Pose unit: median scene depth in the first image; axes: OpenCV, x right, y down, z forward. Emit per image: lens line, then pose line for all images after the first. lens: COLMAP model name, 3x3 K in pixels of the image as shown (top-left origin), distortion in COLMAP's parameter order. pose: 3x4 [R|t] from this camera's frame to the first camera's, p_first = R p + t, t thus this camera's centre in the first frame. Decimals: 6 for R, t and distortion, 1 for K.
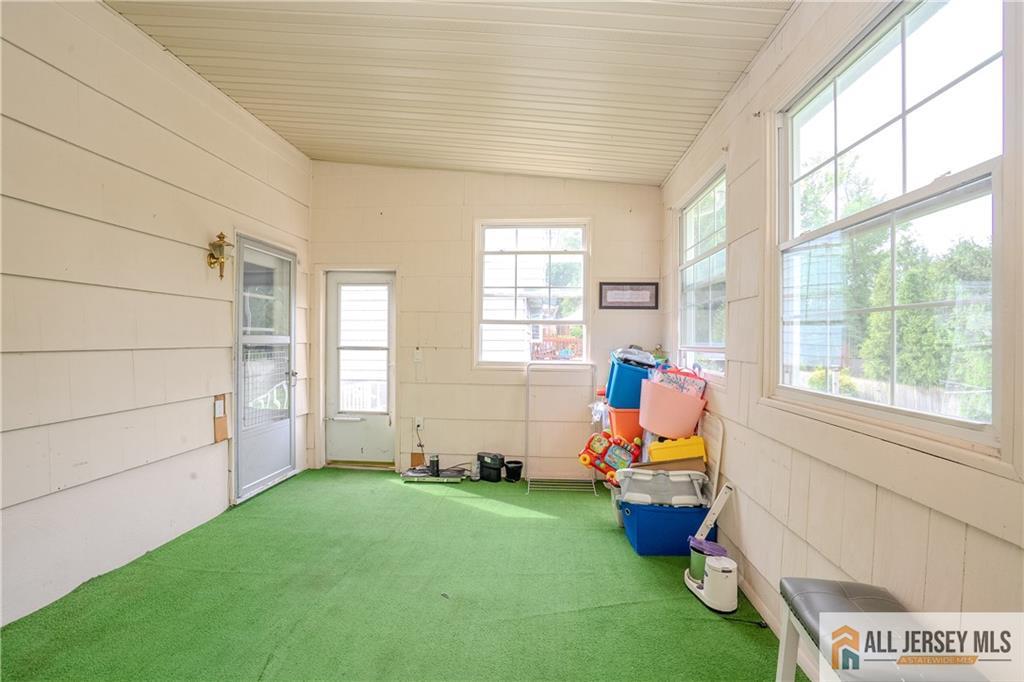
lens RADIAL K [[473.1, 0, 510.0], [0, 473.1, 341.6], [0, 0, 1]] dist [-0.046470, 0.016536]
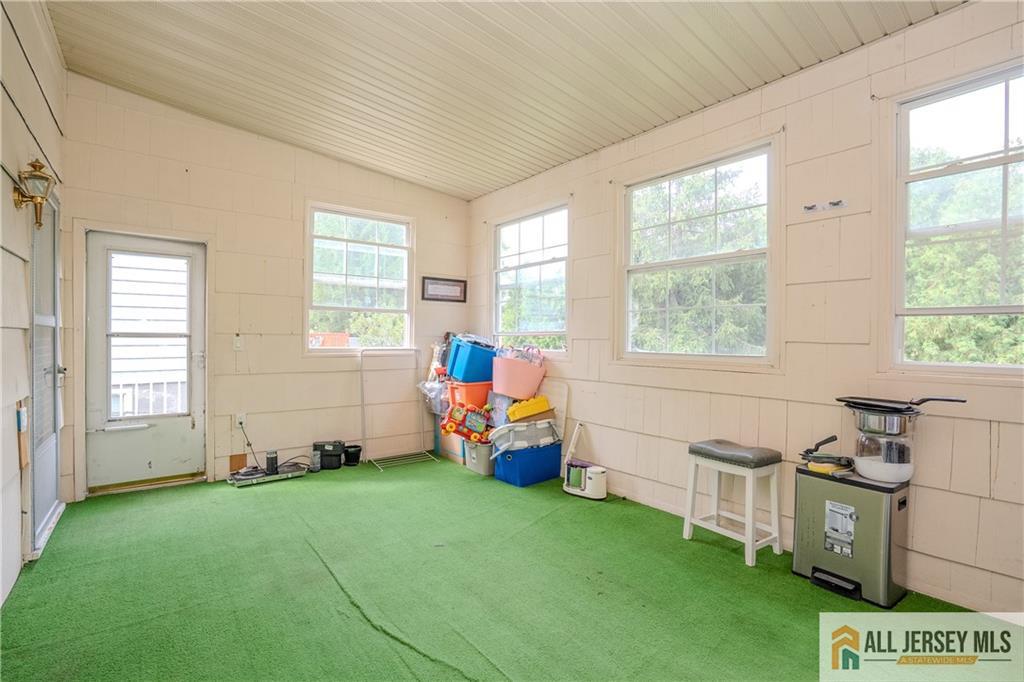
lens RADIAL K [[473.1, 0, 509.4], [0, 473.1, 342.0], [0, 0, 1]] dist [-0.046470, 0.016536]
pose [[0.737314, -0.007855, 0.675504, -0.426524], [0.001400, 0.999948, 0.010100, 0.020288], [-0.675548, -0.006501, 0.737287, 0.025949]]
